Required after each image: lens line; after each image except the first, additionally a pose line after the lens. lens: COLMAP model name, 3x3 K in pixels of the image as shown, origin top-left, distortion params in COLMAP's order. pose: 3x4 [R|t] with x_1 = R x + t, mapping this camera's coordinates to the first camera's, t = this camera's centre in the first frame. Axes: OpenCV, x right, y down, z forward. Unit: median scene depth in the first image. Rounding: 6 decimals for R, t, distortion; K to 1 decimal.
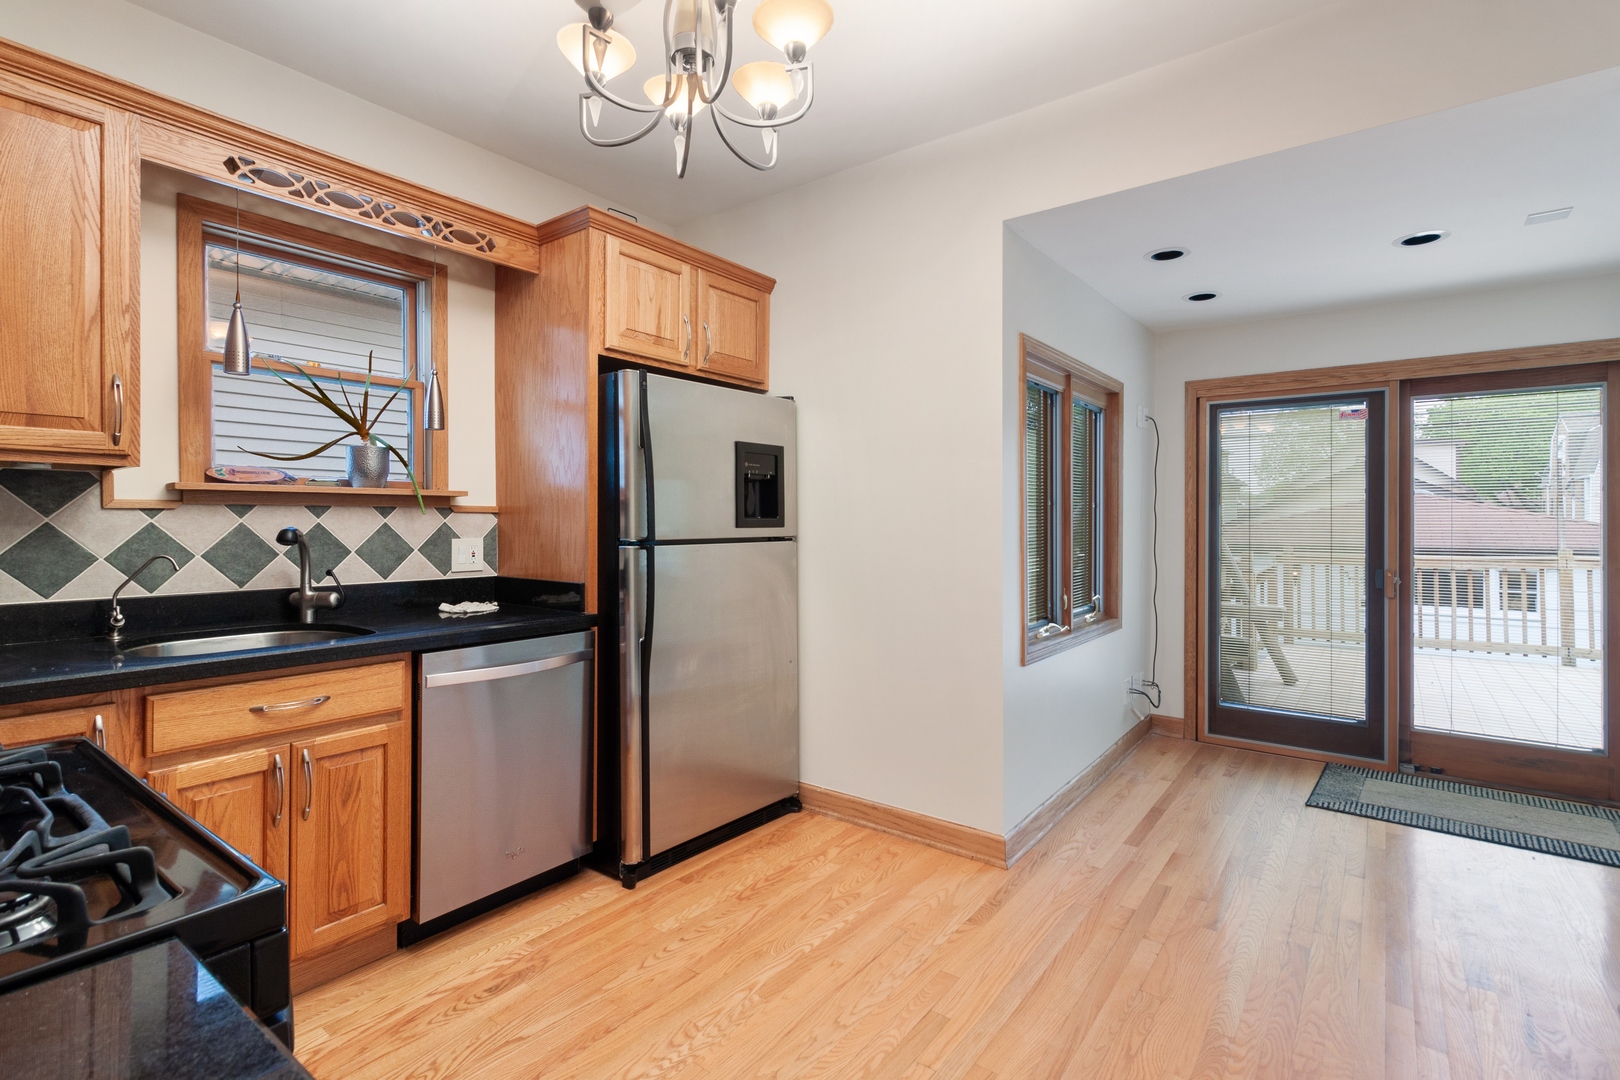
lens RADIAL K [[755.4, 0, 814.2], [0, 755.4, 534.9], [0, 0, 1]] dist [-0.000451, 0.000140]
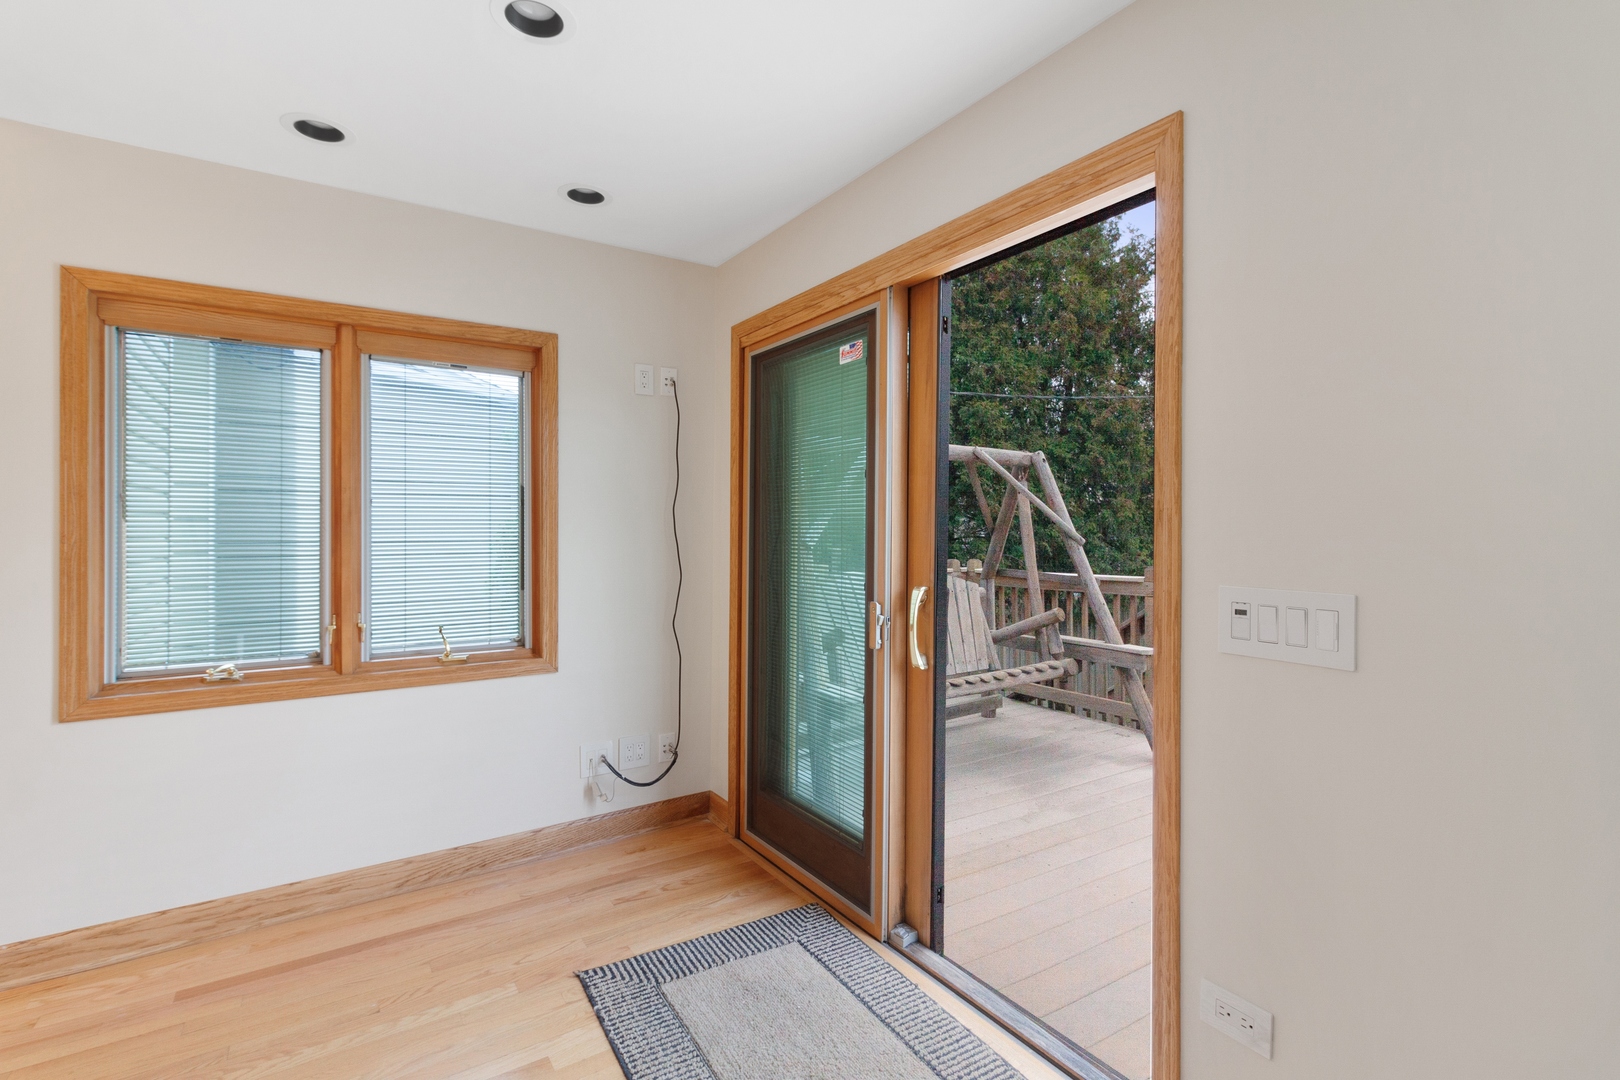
lens RADIAL K [[755.4, 0, 809.0], [0, 755.4, 535.2], [0, 0, 1]] dist [-0.000451, 0.000140]
pose [[0.938631, -0.003199, -0.344908, 1.035726], [0.005395, 0.999971, 0.005408, -0.014378], [0.344881, -0.006937, 0.938621, 0.468108]]
